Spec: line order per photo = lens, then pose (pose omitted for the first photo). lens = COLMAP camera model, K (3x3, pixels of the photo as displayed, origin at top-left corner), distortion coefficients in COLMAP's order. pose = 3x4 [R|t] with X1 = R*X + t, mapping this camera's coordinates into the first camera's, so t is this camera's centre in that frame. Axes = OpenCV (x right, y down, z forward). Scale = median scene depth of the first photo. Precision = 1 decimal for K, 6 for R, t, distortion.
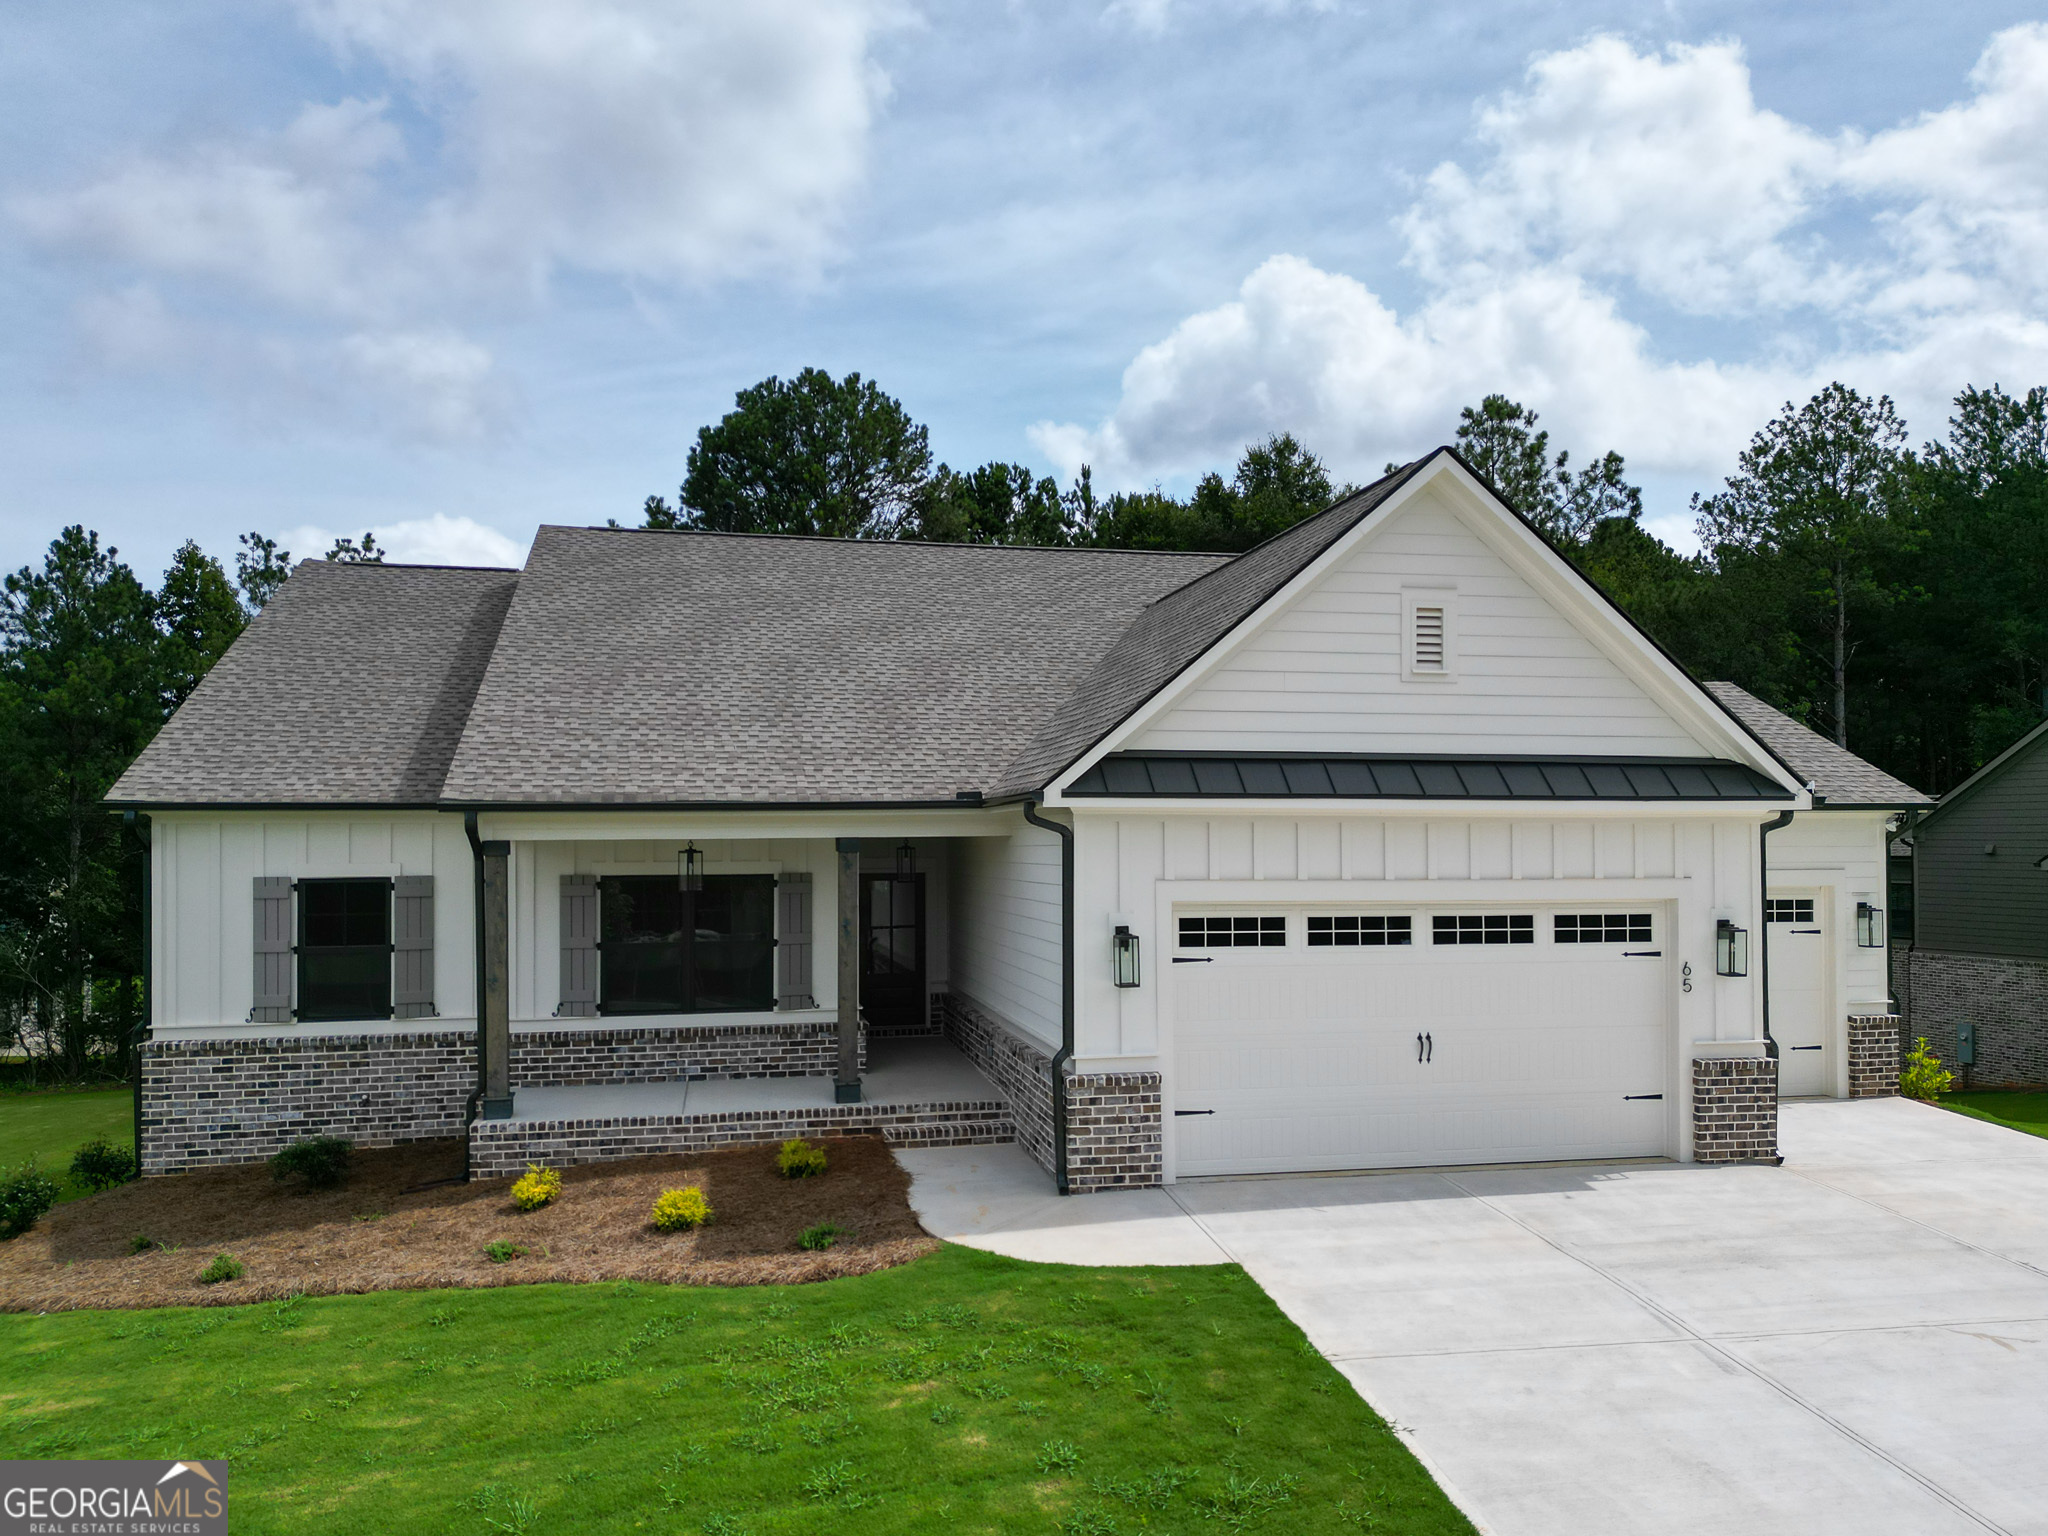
lens RADIAL K [[1473.4, 0, 1022.7], [0, 1473.4, 814.5], [0, 0, 1]] dist [0.082917, -0.080536]
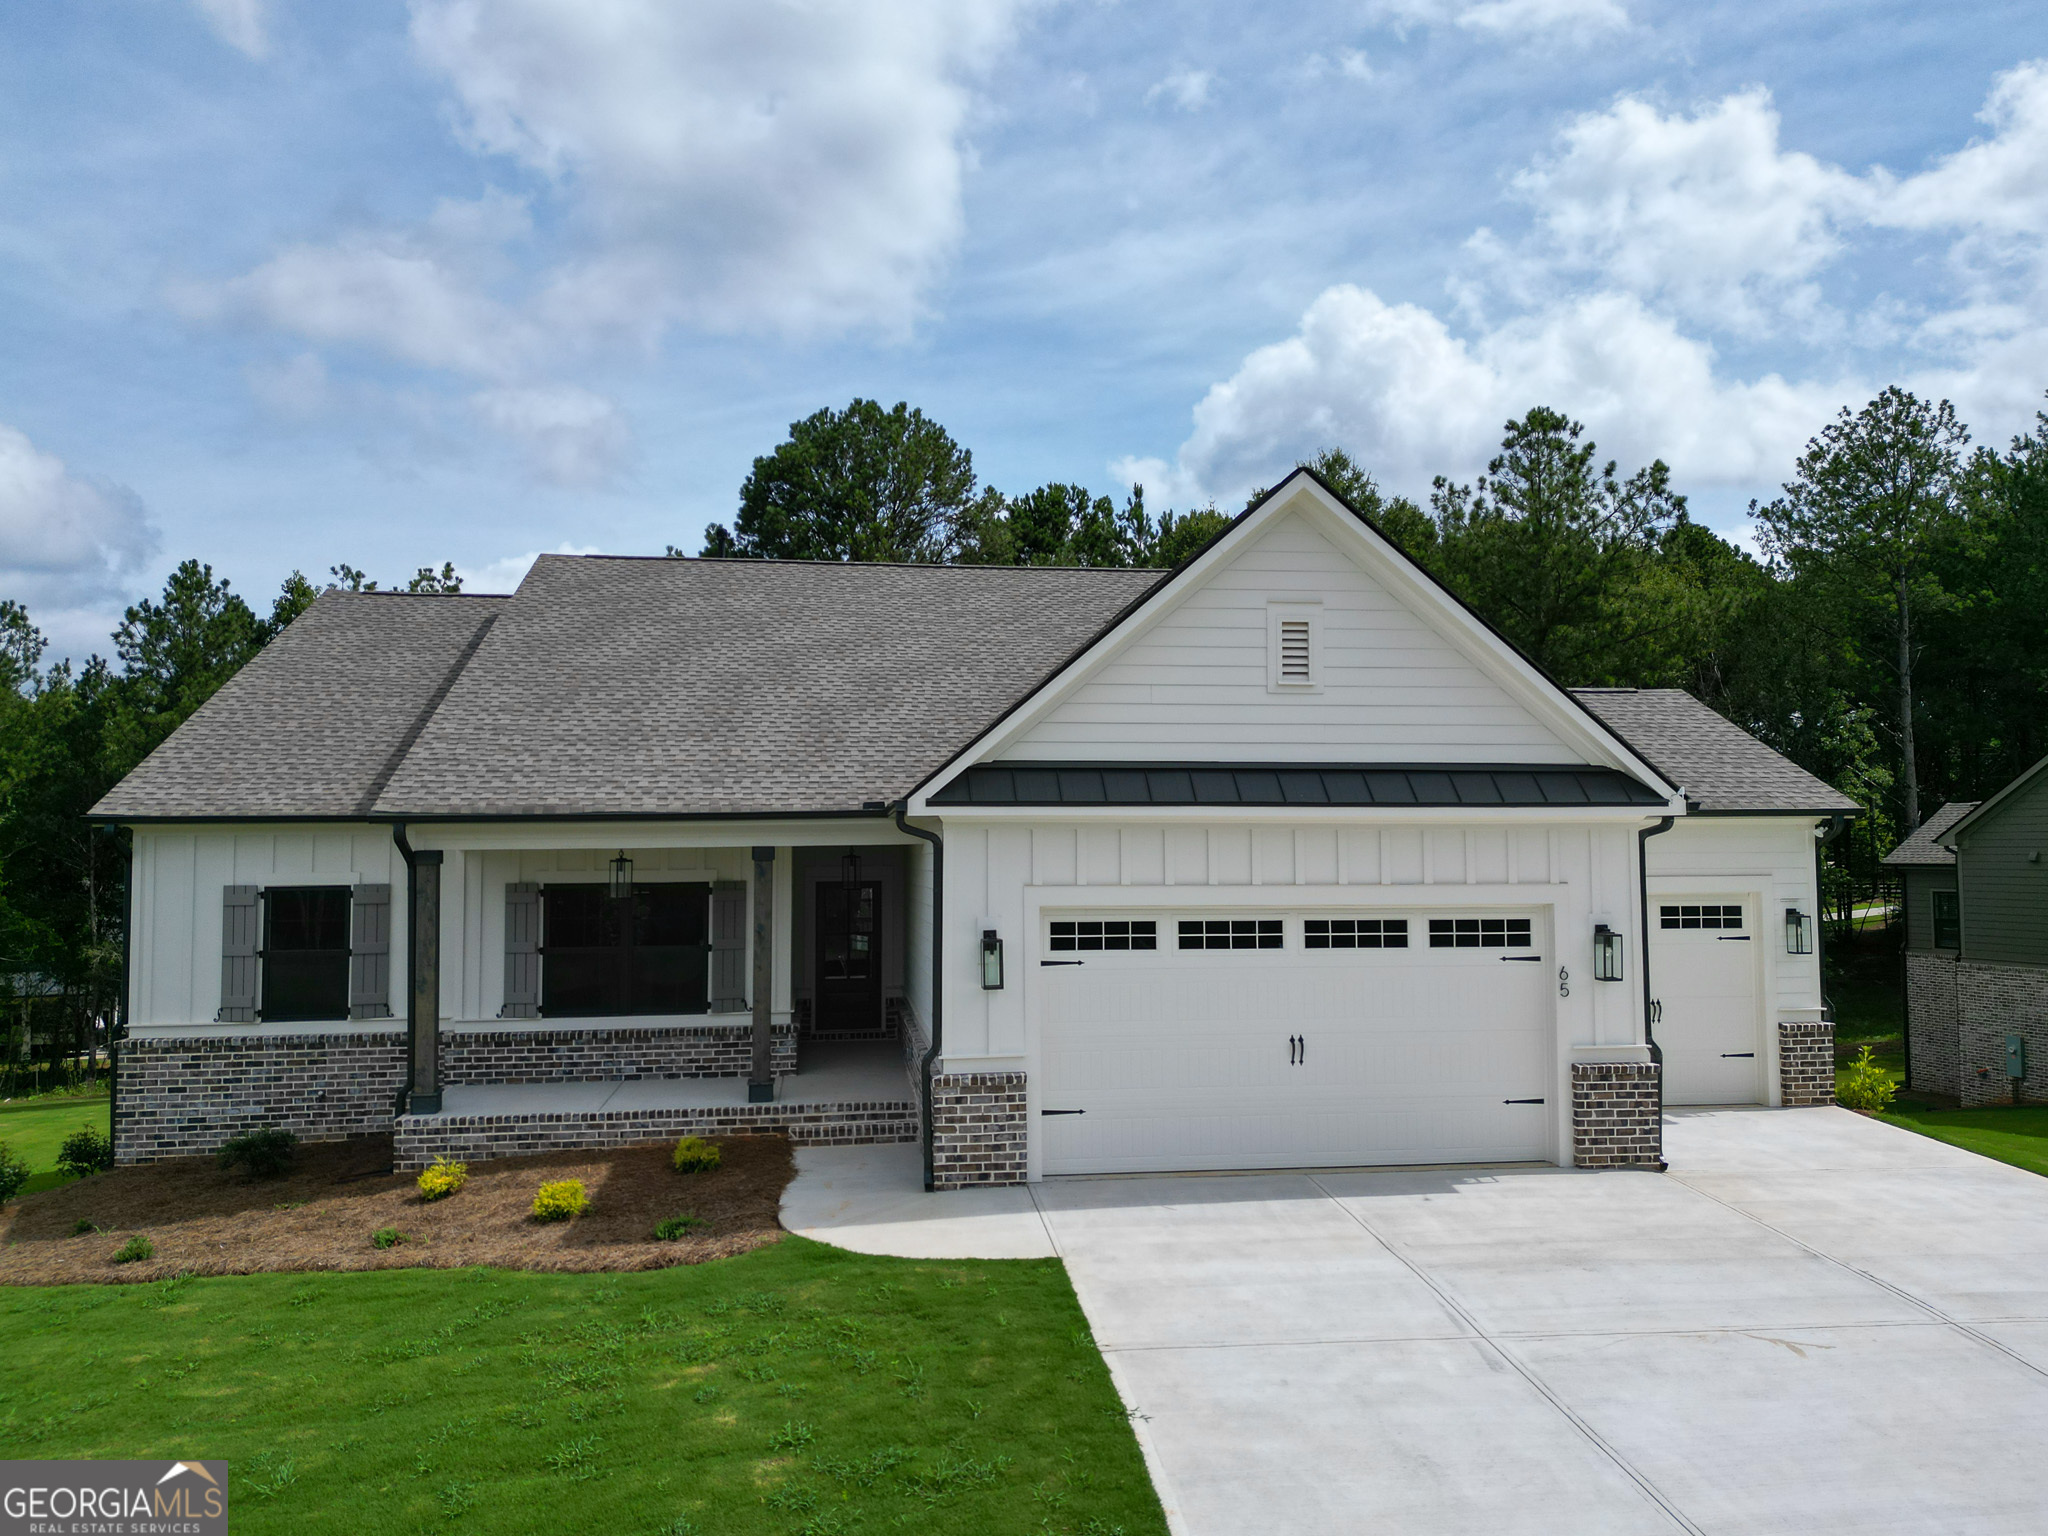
lens RADIAL K [[1455.5, 0, 1032.5], [0, 1455.5, 756.9], [0, 0, 1]] dist [0.075206, -0.070814]
pose [[0.997532, -0.007423, -0.069819, 0.155534], [0.004159, 0.998897, -0.046772, 0.001744], [0.070089, 0.046367, 0.996463, -0.025379]]
